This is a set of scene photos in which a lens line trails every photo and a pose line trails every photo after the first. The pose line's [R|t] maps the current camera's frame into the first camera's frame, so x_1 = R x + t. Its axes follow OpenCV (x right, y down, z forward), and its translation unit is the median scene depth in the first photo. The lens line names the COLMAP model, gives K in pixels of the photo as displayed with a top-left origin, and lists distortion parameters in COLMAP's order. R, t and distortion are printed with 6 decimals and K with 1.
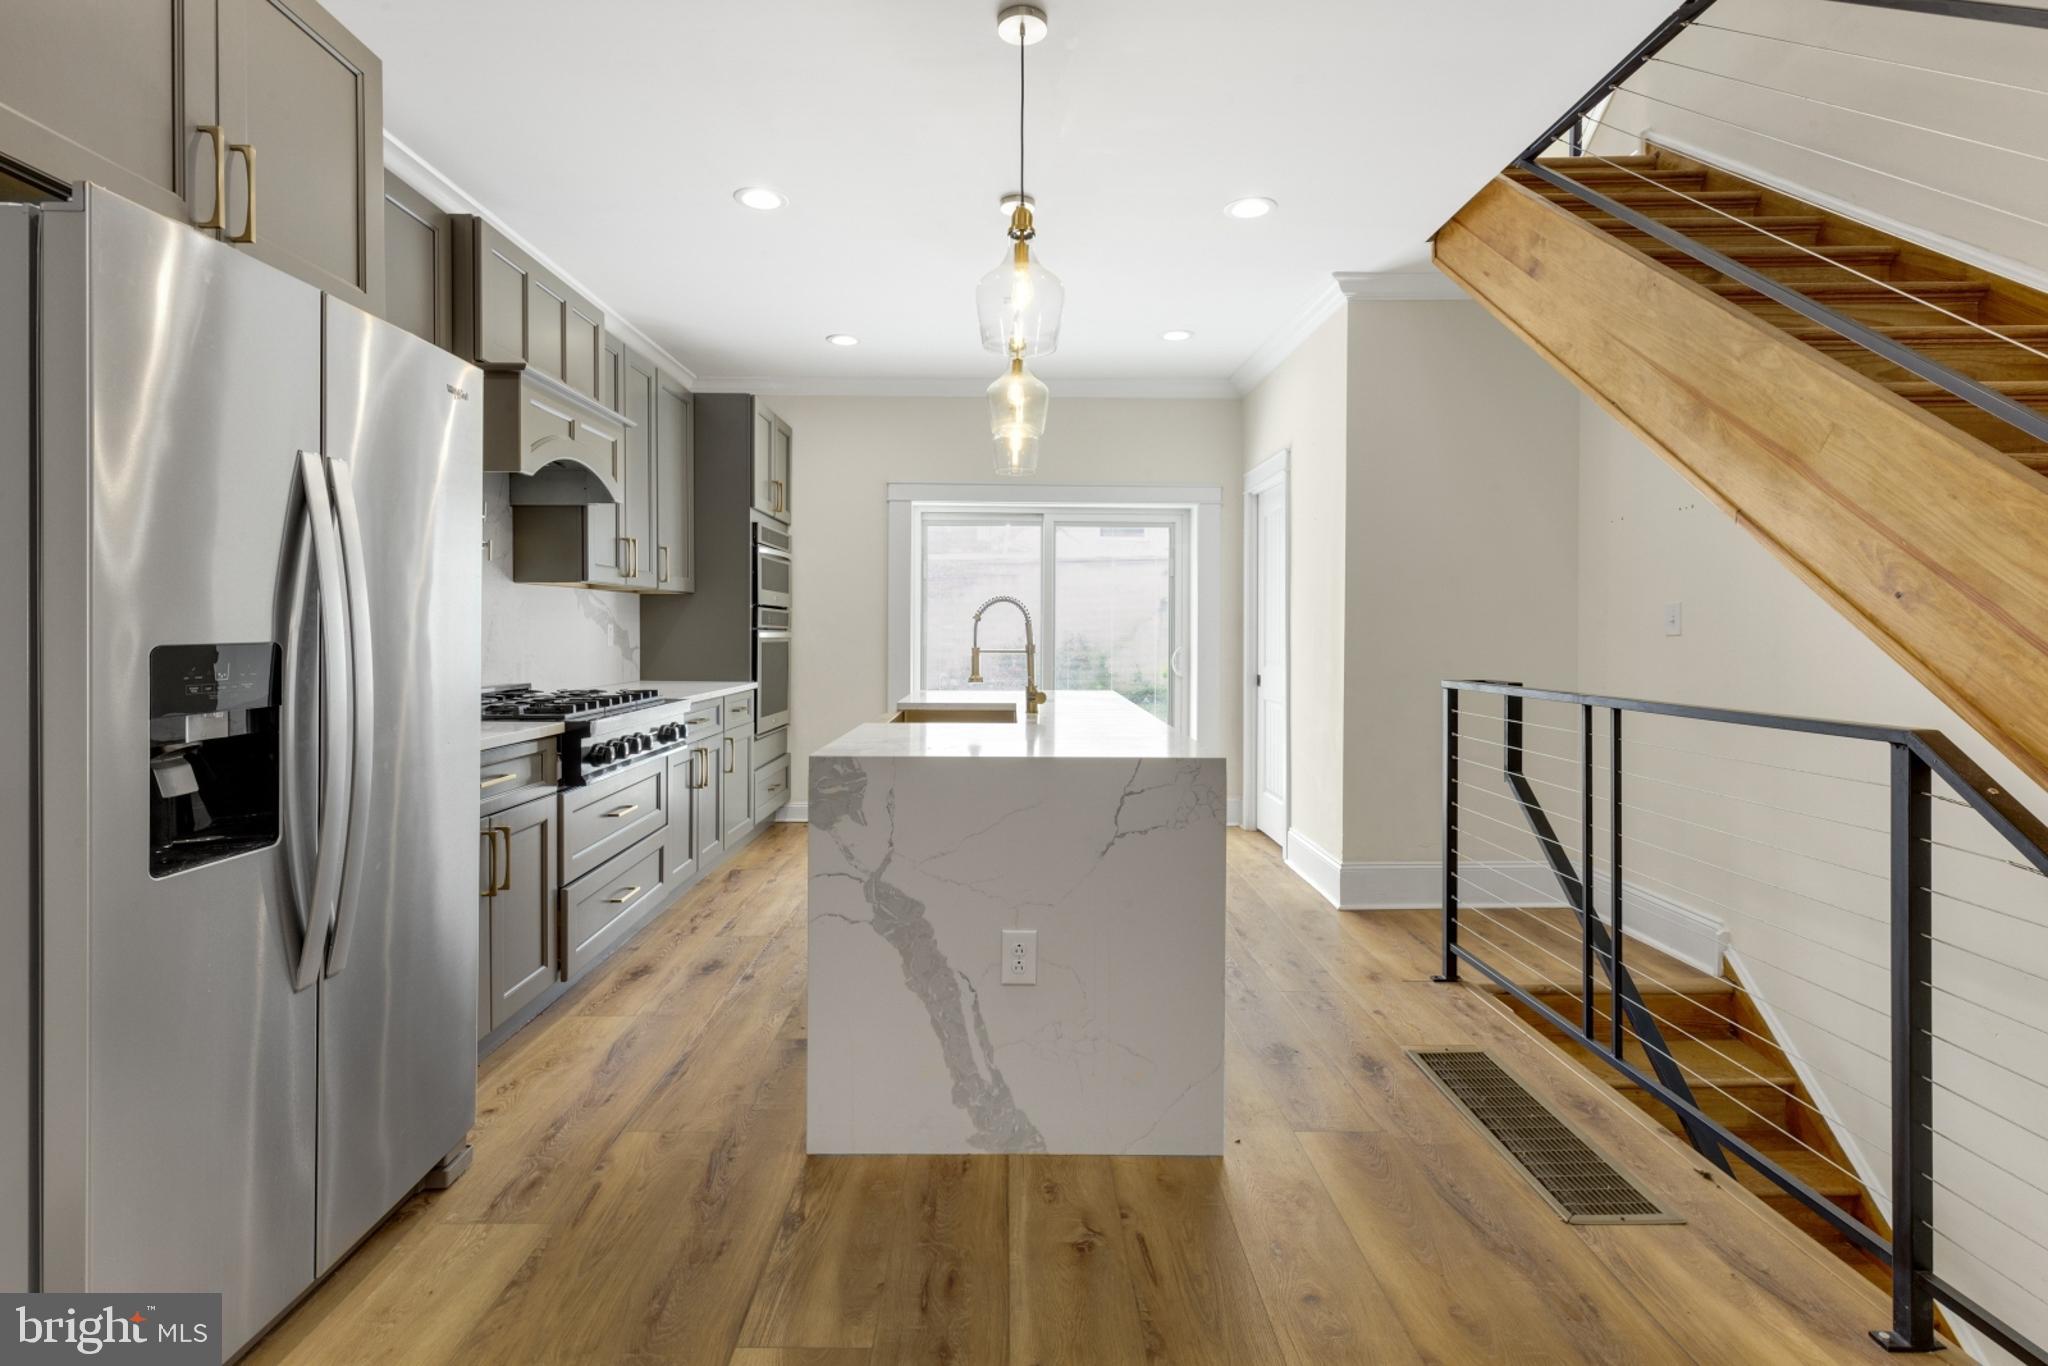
lens RADIAL K [[971.3, 0, 1026.8], [0, 971.3, 634.4], [0, 0, 1]] dist [0.016899, -0.000083]
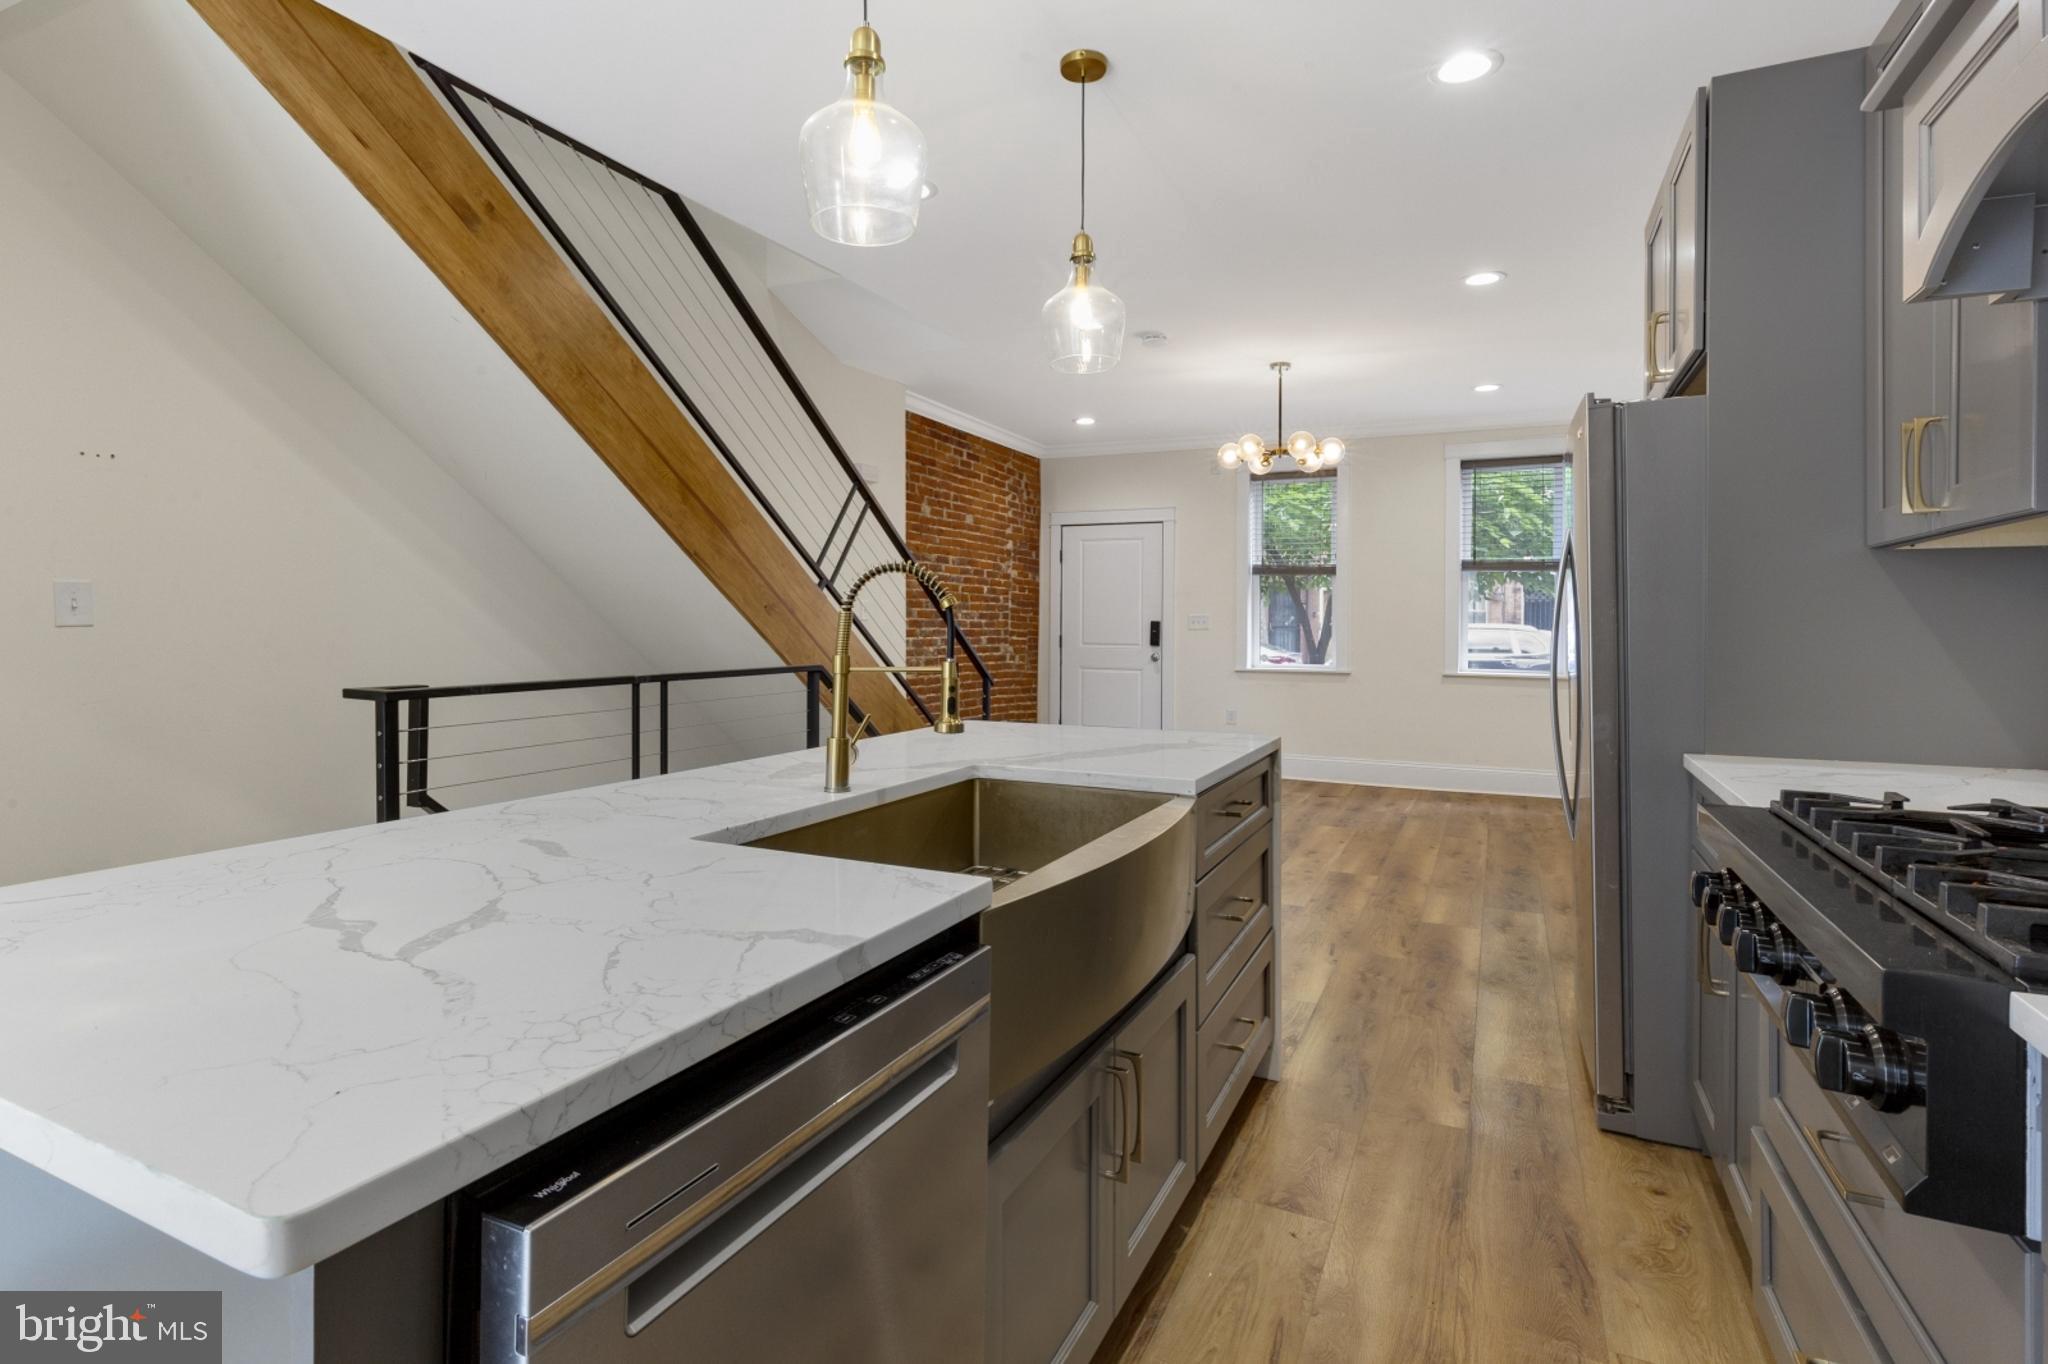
lens RADIAL K [[1006.1, 0, 992.9], [0, 1006.1, 623.5], [0, 0, 1]] dist [0.001228, 0.000246]
pose [[-0.883417, -0.008608, 0.468509, -0.388440], [-0.006467, 0.999960, 0.006178, -0.013345], [-0.468543, 0.002428, -0.883437, 1.804755]]
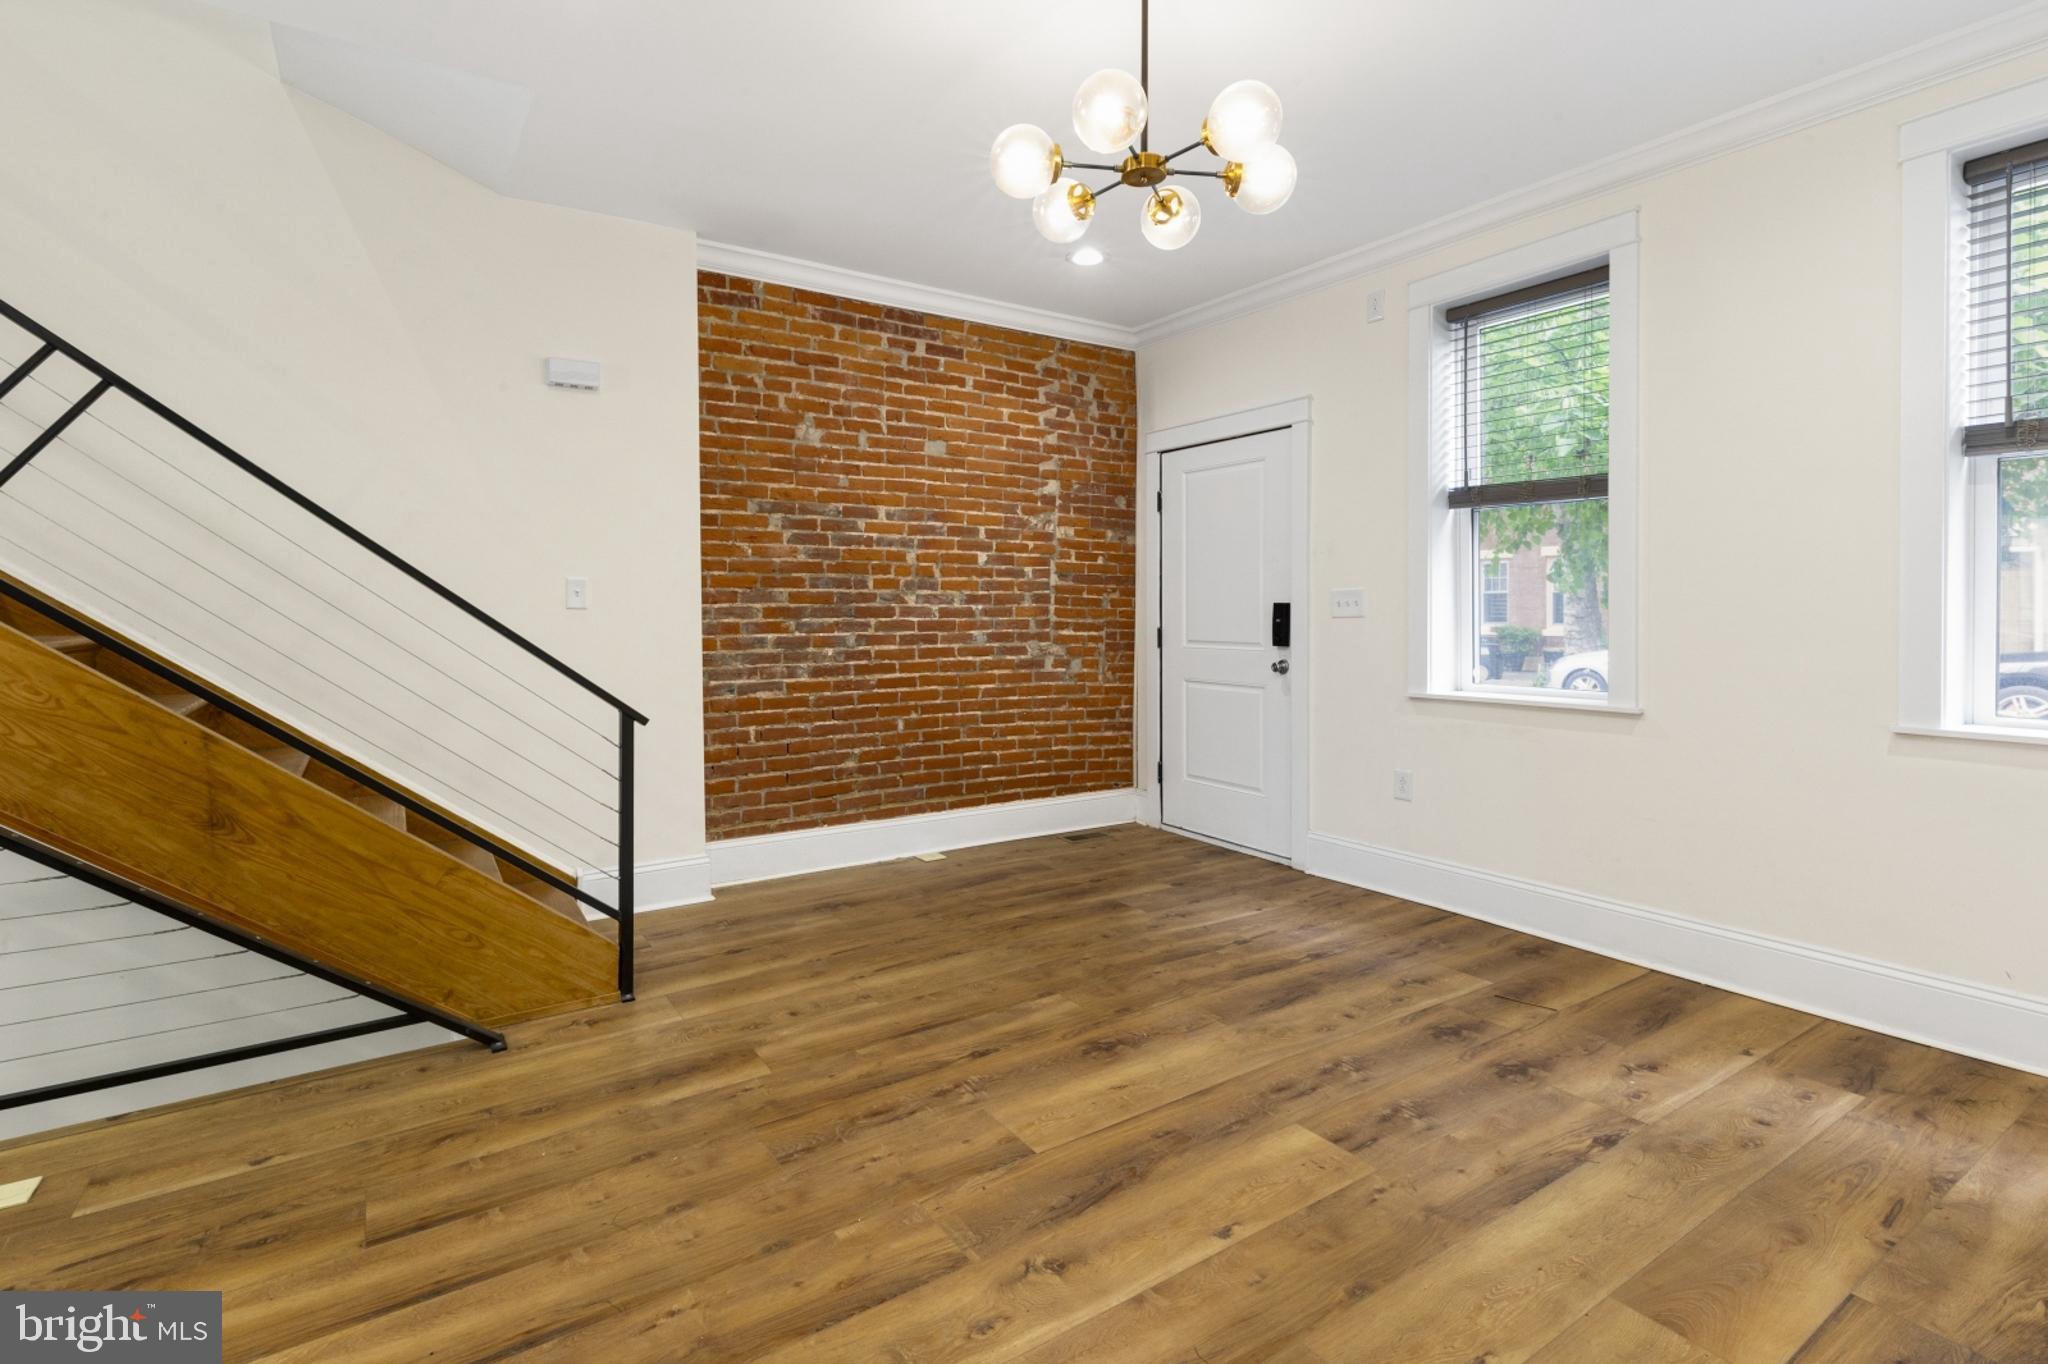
lens RADIAL K [[965.6, 0, 1000.1], [0, 965.6, 621.0], [0, 0, 1]] dist [0.003860, -0.000165]
pose [[-0.526121, -0.008952, 0.850363, -0.547152], [0.008155, 0.999846, 0.015571, -0.003495], [-0.850371, 0.015127, -0.525967, 0.171357]]
